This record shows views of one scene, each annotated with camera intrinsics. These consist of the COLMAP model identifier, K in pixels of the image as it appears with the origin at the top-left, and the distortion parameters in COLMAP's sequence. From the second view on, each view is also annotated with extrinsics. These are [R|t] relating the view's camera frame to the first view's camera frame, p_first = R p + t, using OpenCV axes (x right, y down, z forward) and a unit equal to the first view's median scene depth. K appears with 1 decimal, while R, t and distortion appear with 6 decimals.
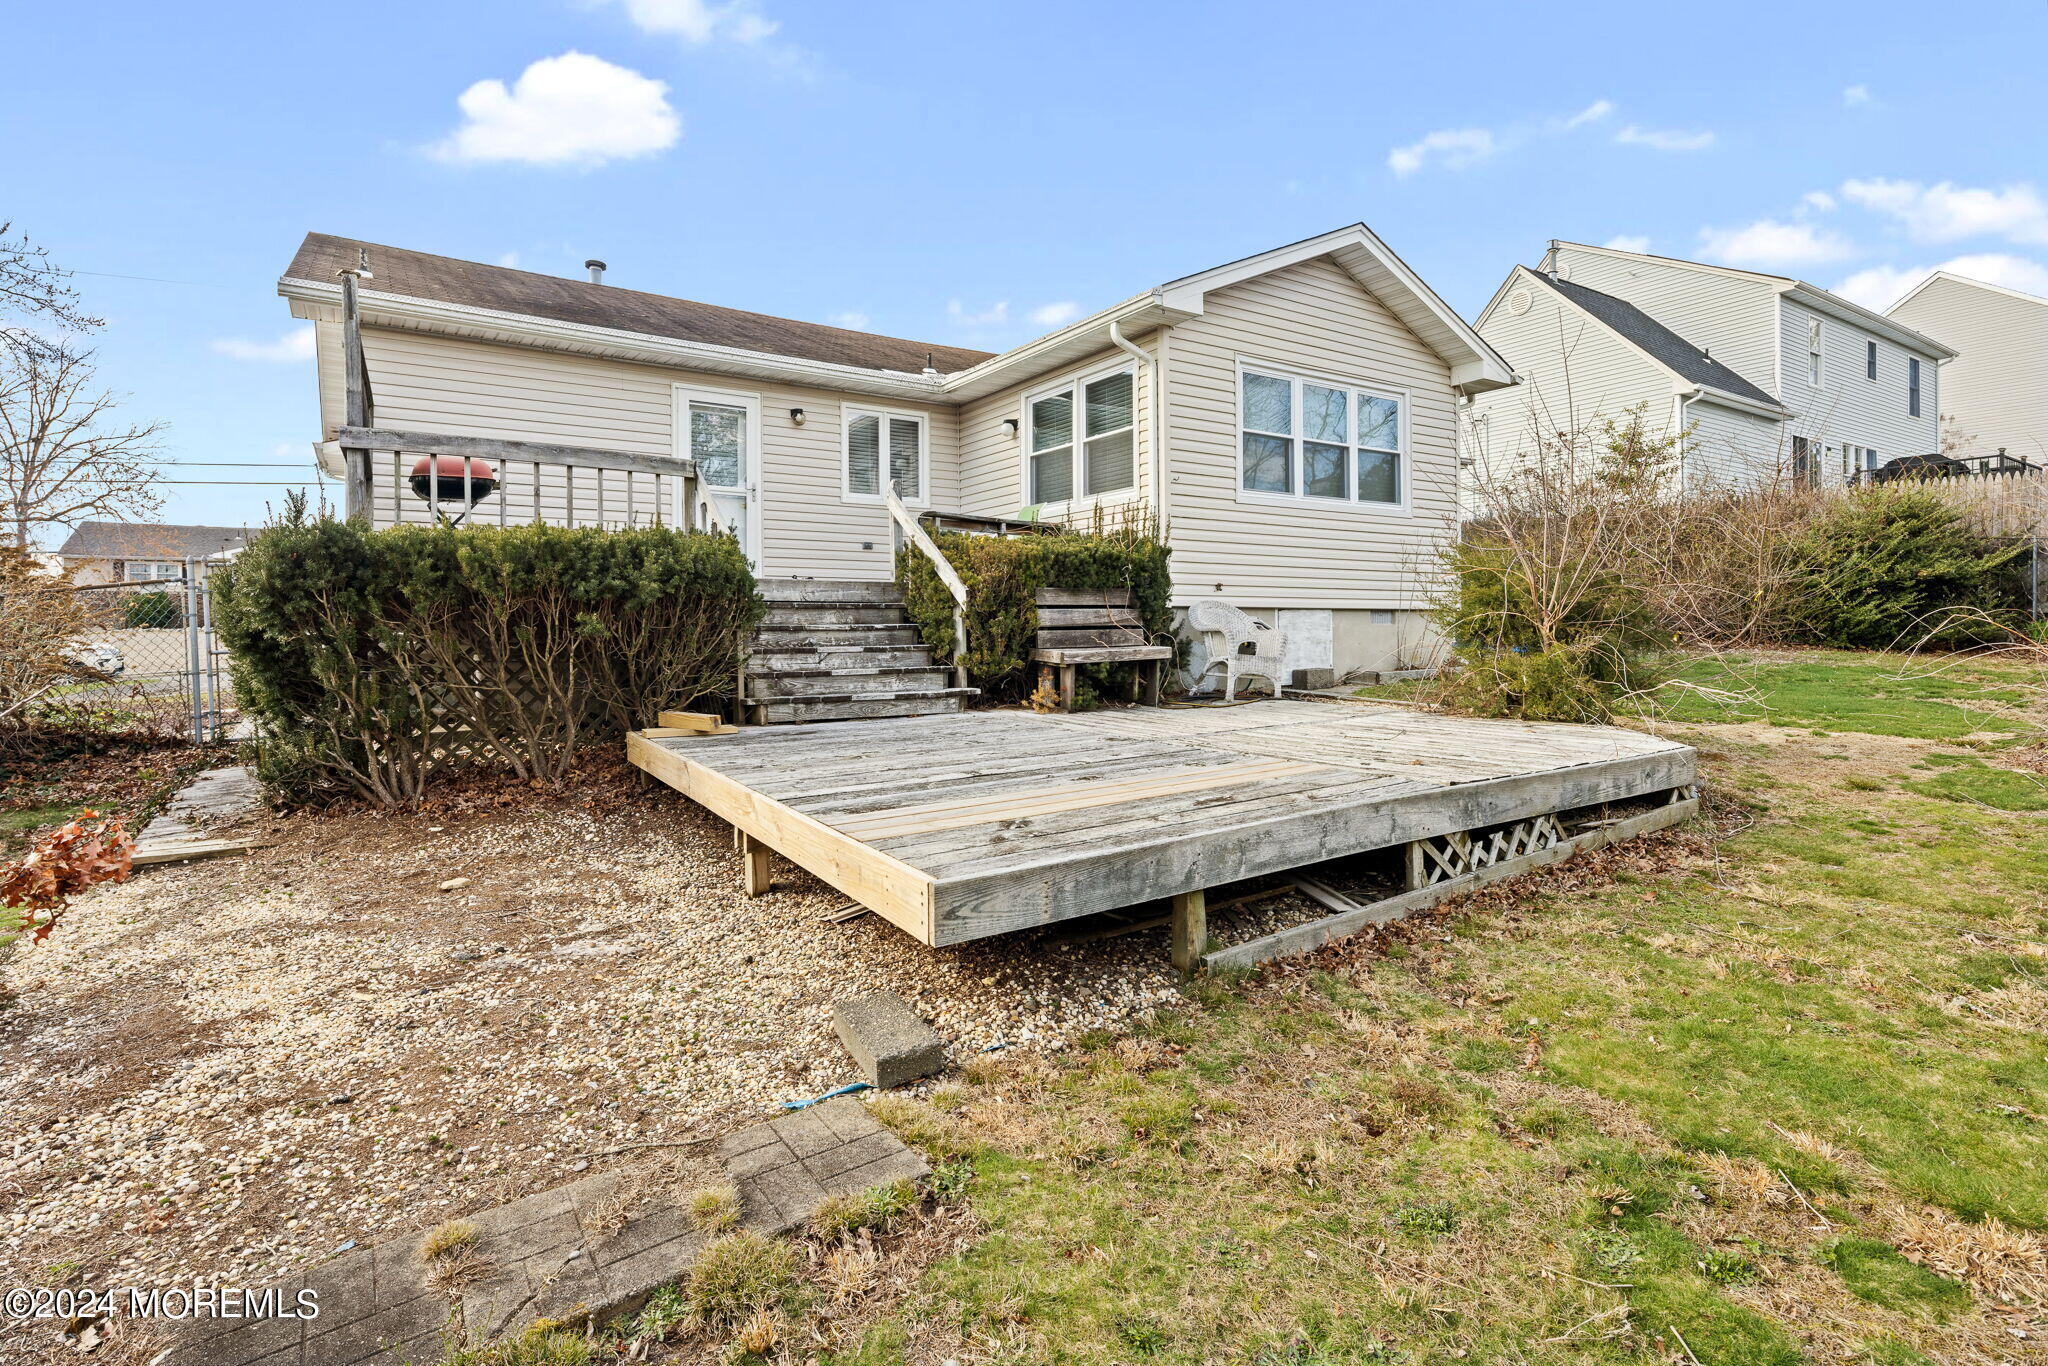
lens RADIAL K [[973.8, 0, 1015.4], [0, 973.8, 625.1], [0, 0, 1]] dist [0.002015, 0.000054]
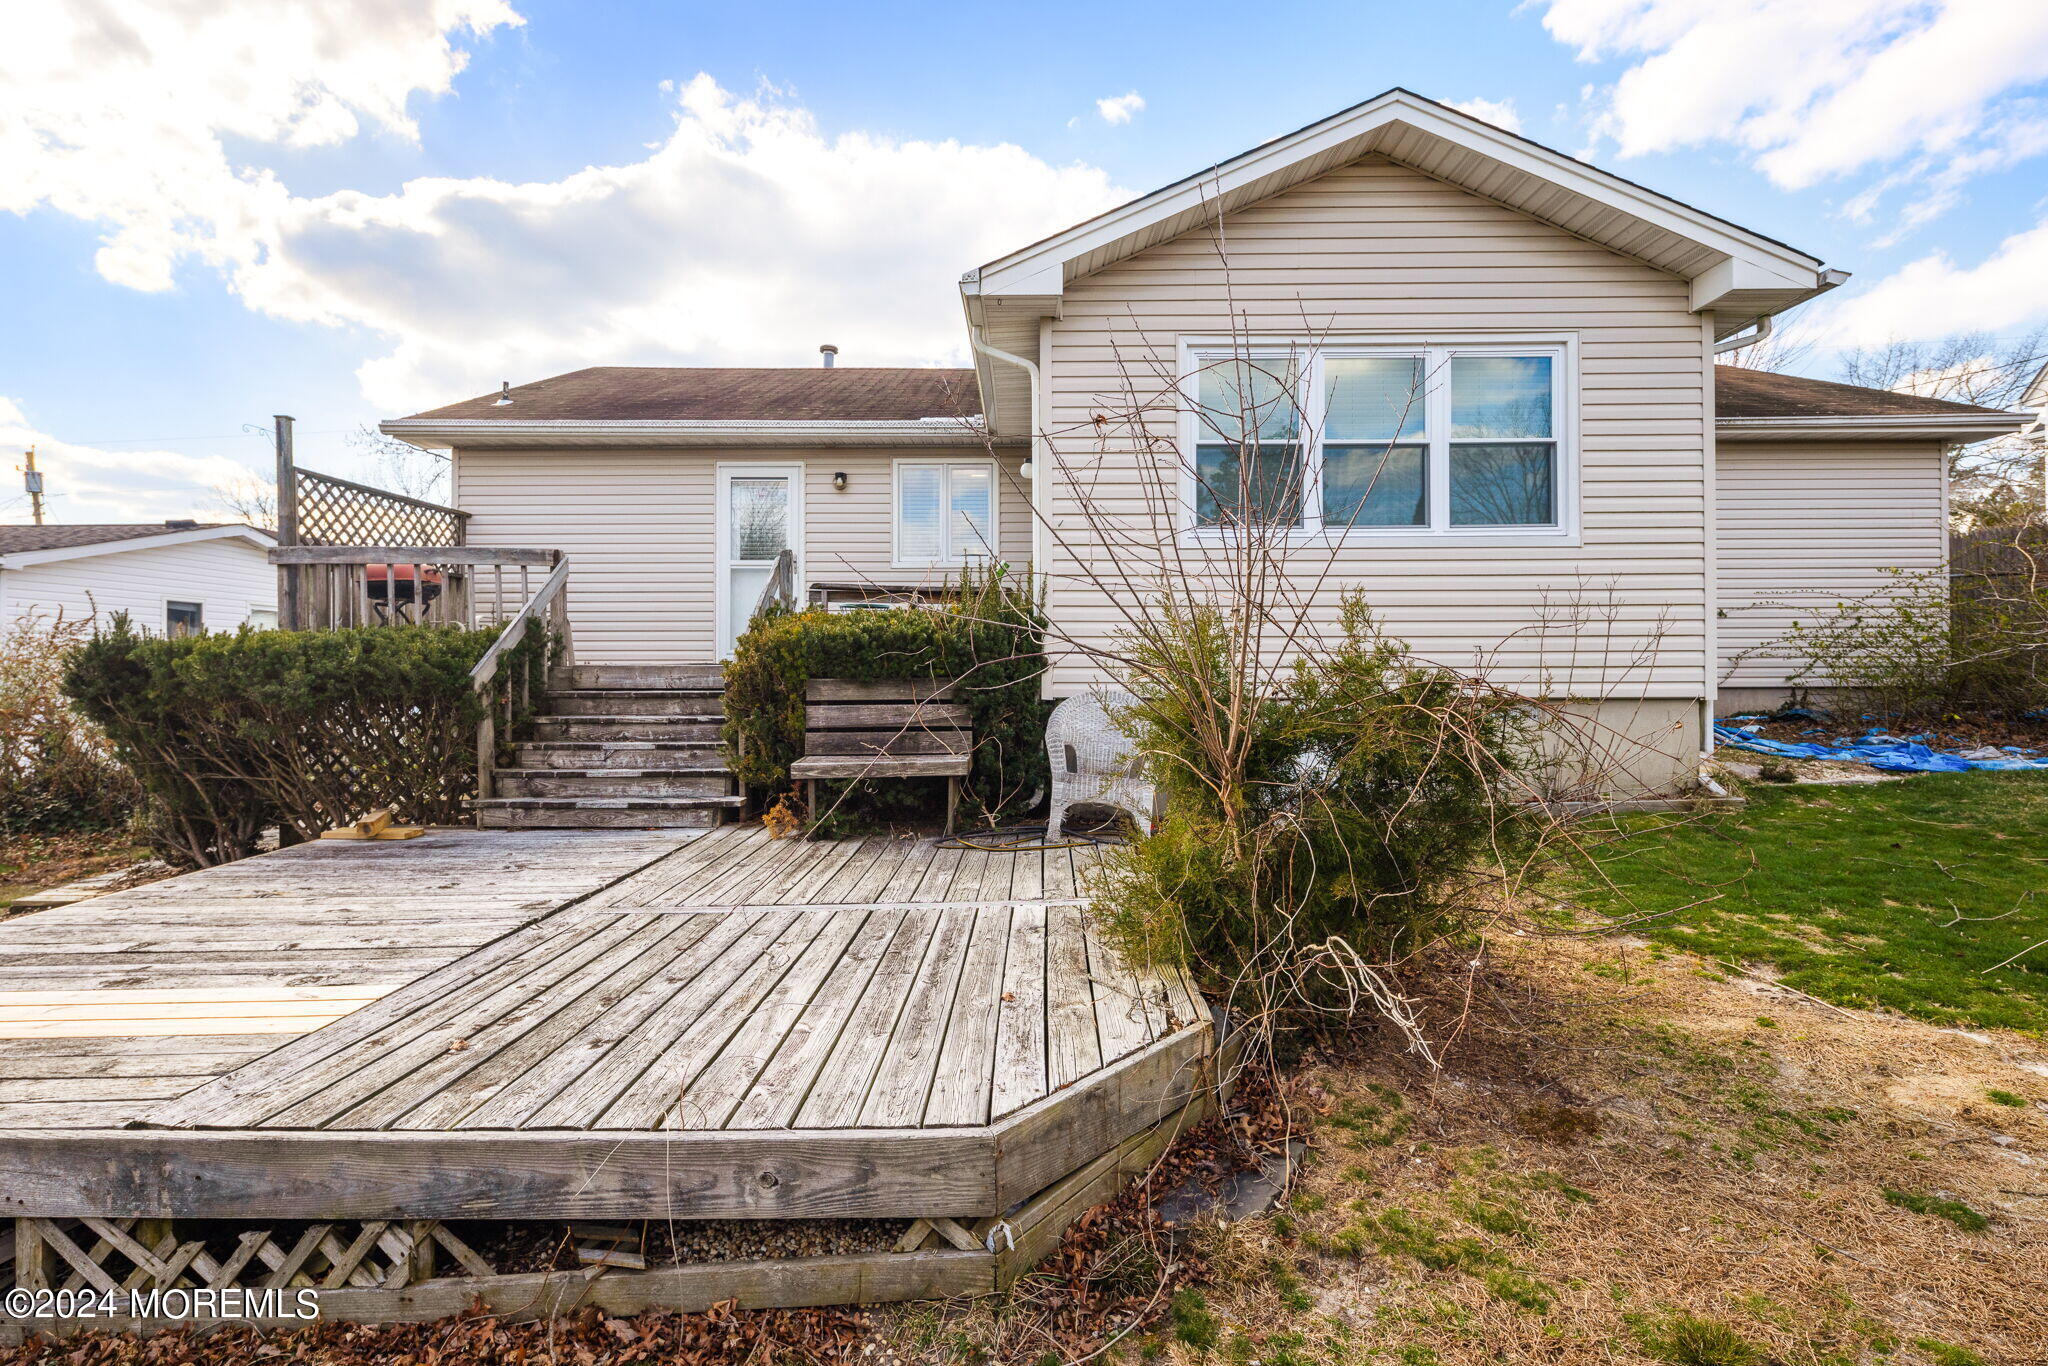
lens RADIAL K [[971.5, 0, 1027.0], [0, 971.5, 663.6], [0, 0, 1]] dist [-0.001916, 0.000582]
pose [[0.840548, -0.000048, -0.541738, 0.589630], [0.000396, 1.000000, 0.000526, -0.049803], [0.541737, -0.000656, 0.840548, 0.409397]]
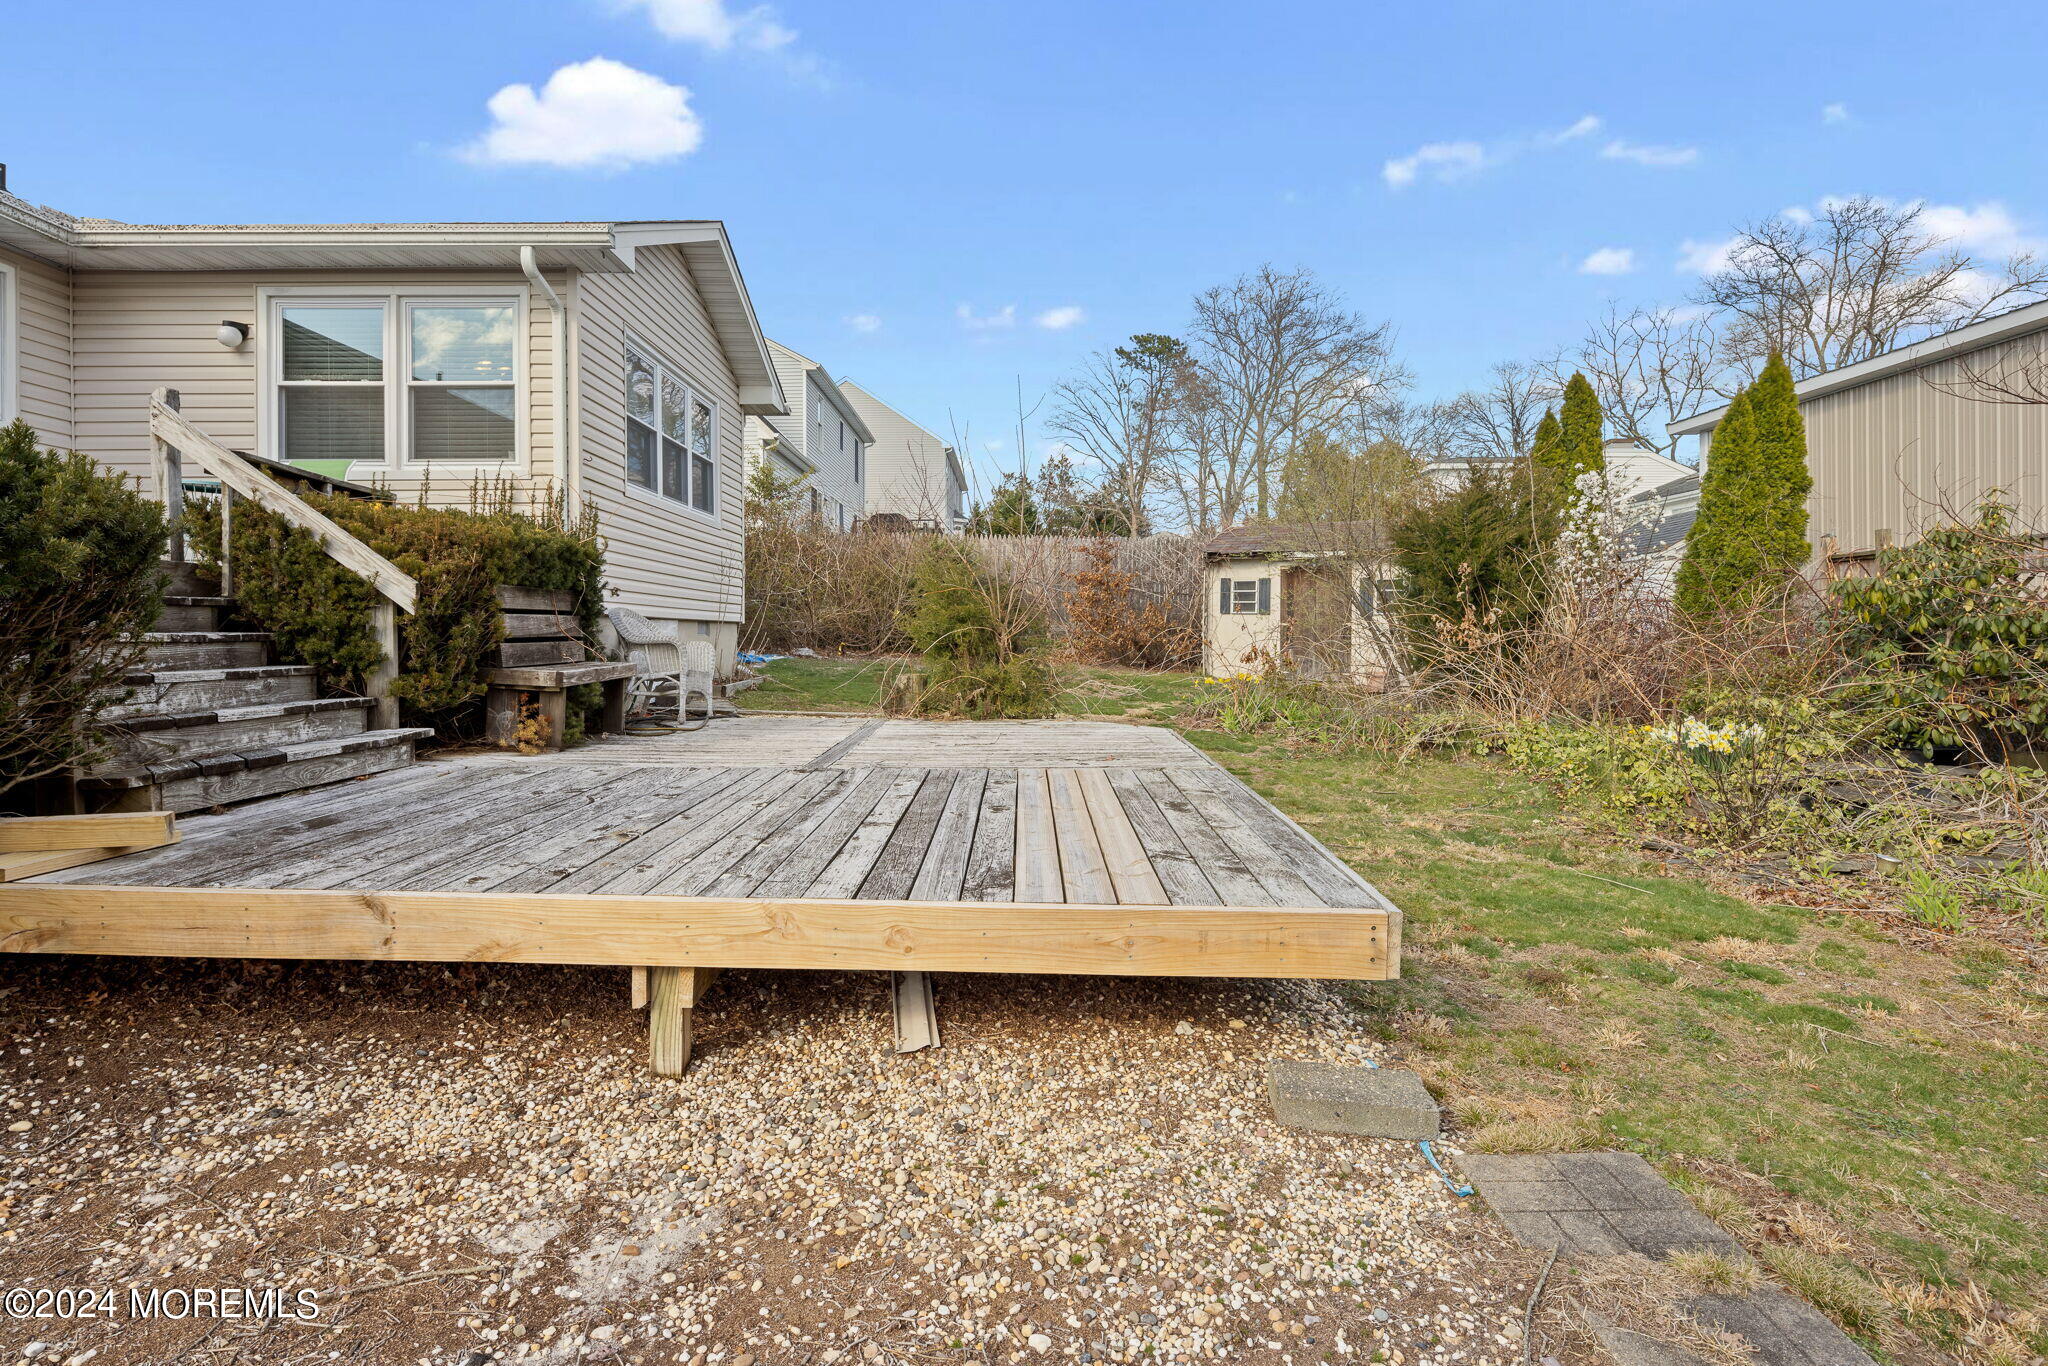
lens RADIAL K [[999.5, 0, 990.4], [0, 999.5, 639.0], [0, 0, 1]] dist [0.001775, 0.000108]
pose [[0.555406, 0.002629, 0.831575, -0.380975], [-0.003632, 0.999993, -0.000736, 0.001827], [-0.831572, -0.002611, 0.555411, 0.271309]]
